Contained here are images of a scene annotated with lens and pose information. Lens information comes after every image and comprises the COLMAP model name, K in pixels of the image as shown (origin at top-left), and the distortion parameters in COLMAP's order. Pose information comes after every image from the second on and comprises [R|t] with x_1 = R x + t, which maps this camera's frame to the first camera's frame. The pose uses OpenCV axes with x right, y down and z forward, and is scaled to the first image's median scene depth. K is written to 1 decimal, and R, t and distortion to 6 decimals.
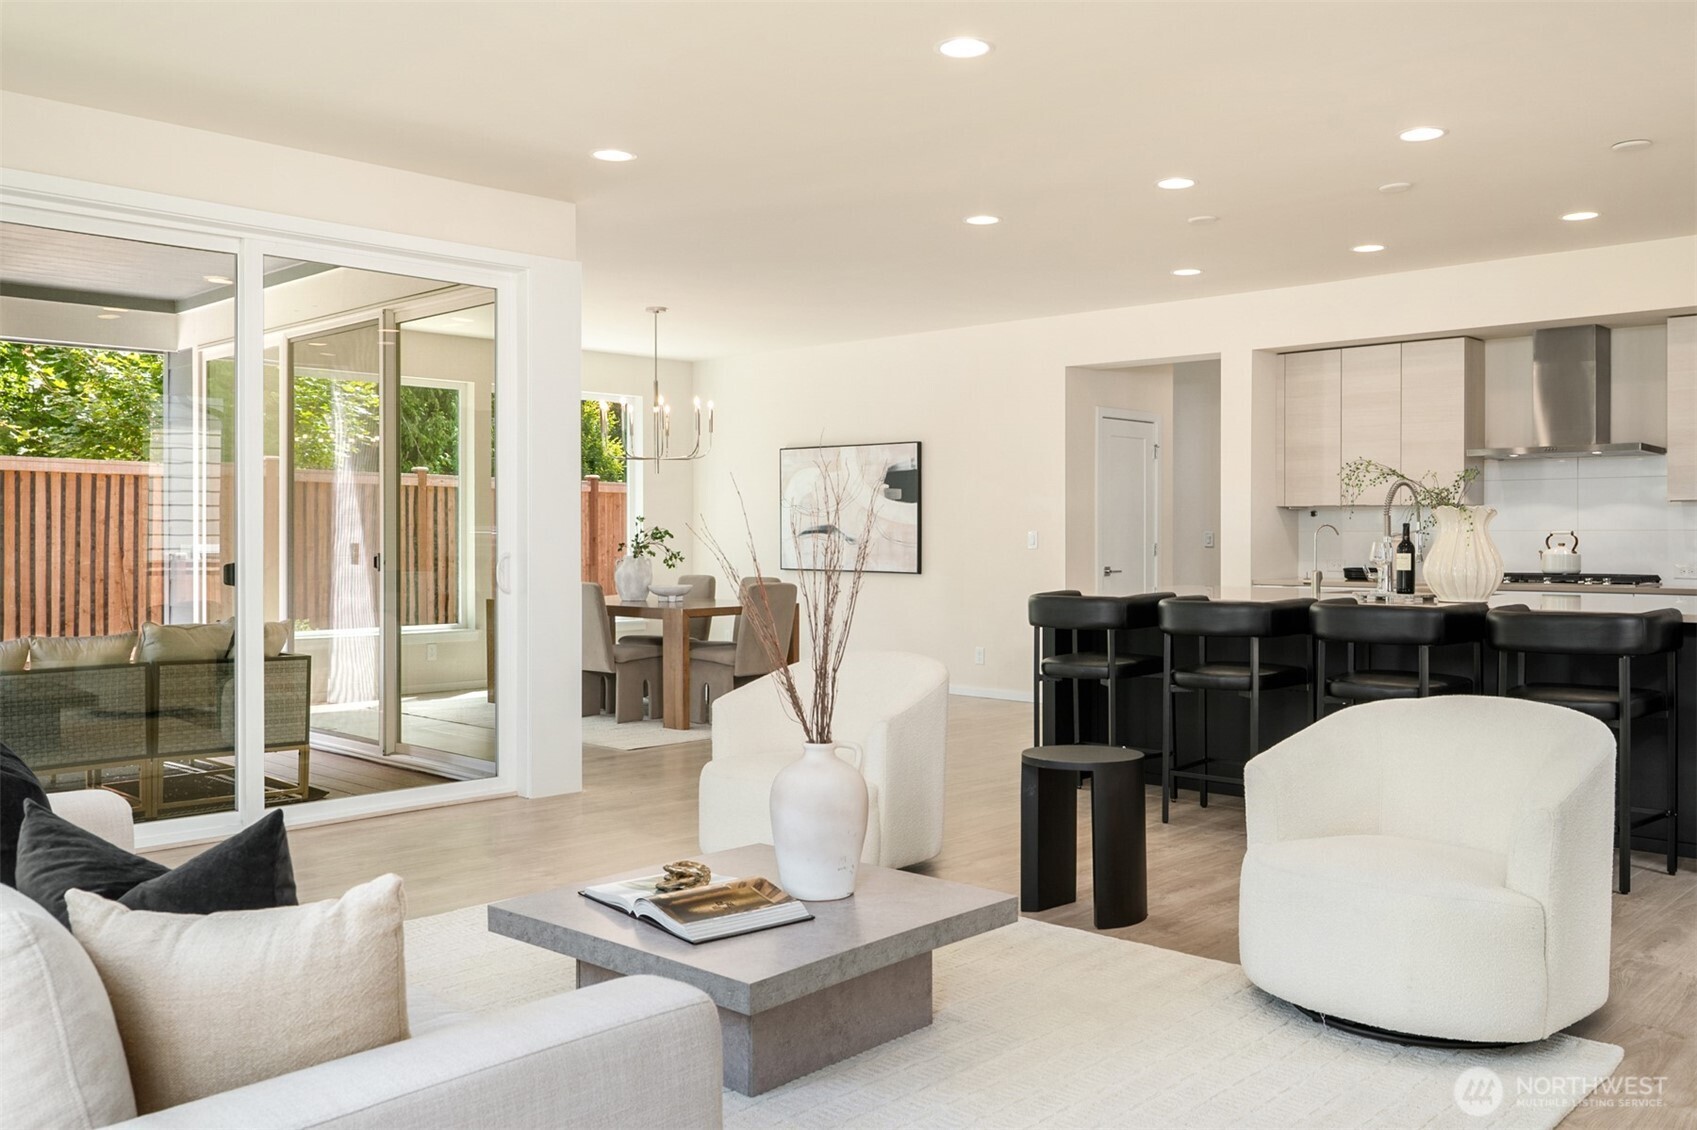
lens RADIAL K [[1412.4, 0, 838.1], [0, 1412.4, 561.2], [0, 0, 1]] dist [-0.003029, 0.002321]
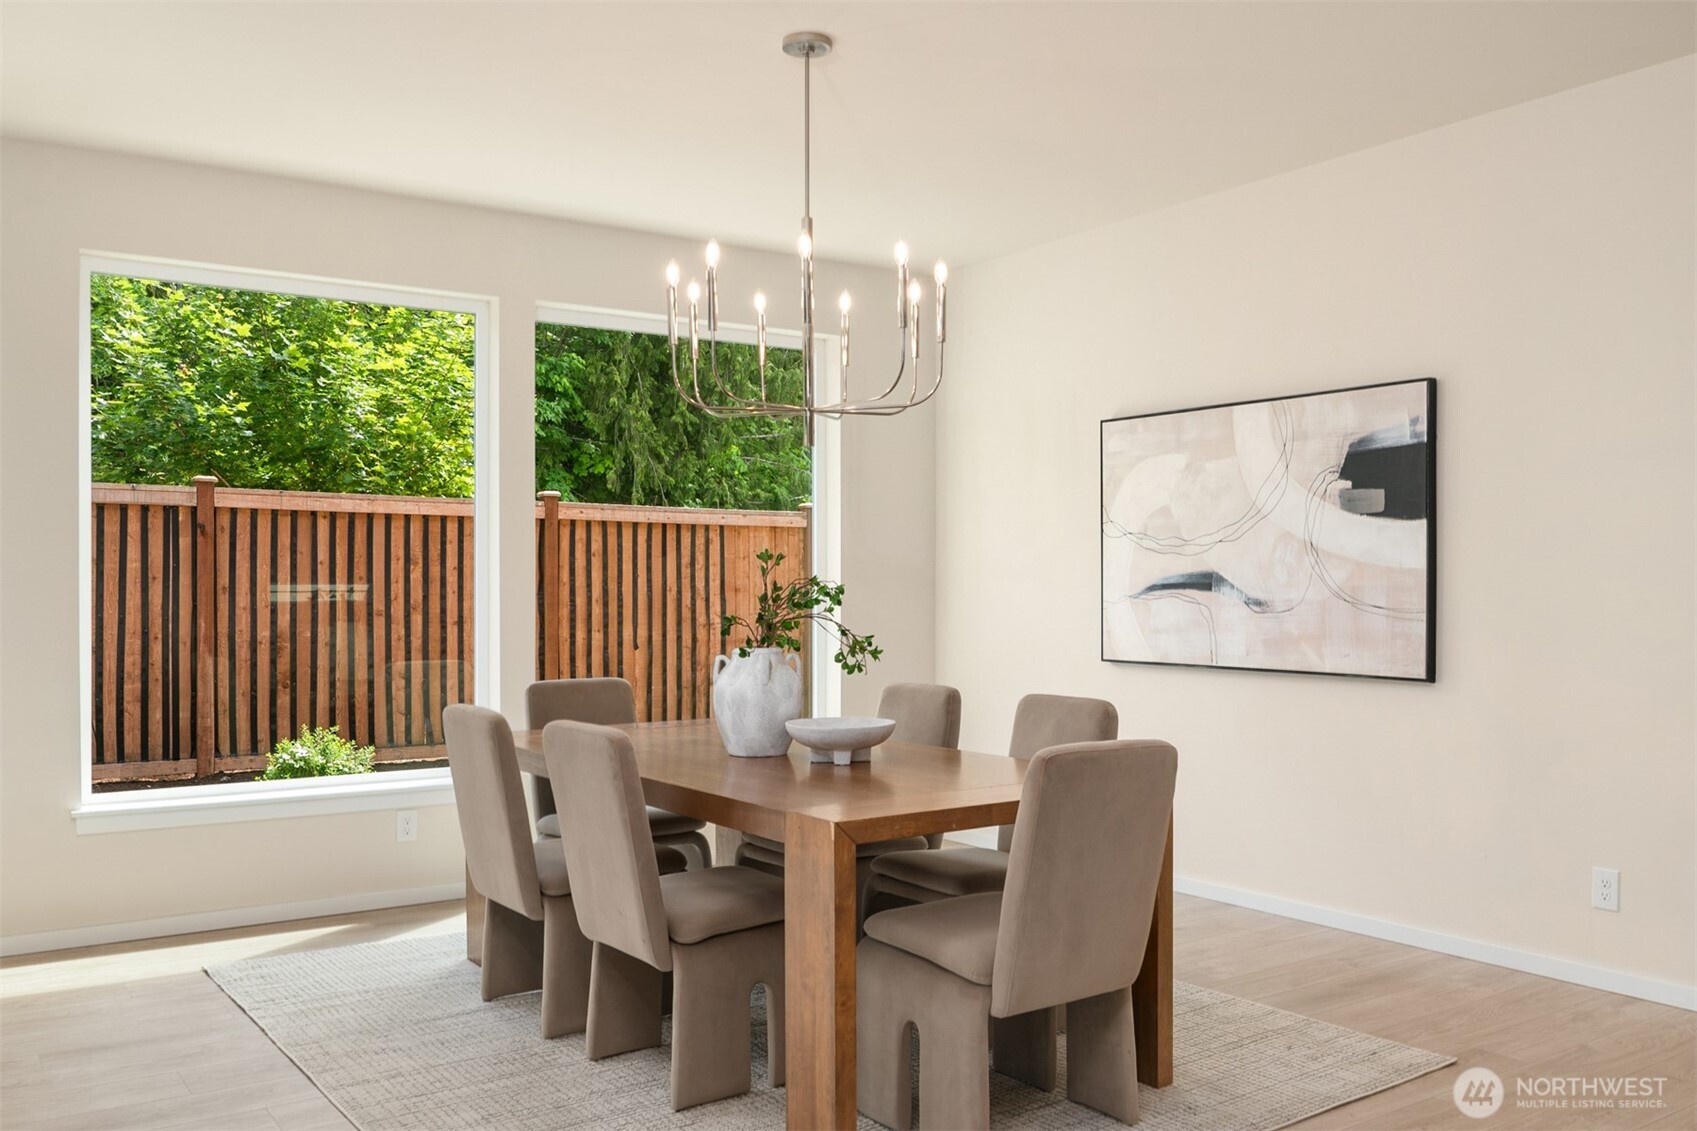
lens RADIAL K [[1440.3, 0, 847.4], [0, 1440.3, 574.6], [0, 0, 1]] dist [-0.031586, -0.000769]
pose [[0.980667, -0.005723, -0.195601, -0.032646], [0.000384, 0.999627, -0.027322, -0.012121], [0.195685, 0.026719, 0.980303, 0.529398]]
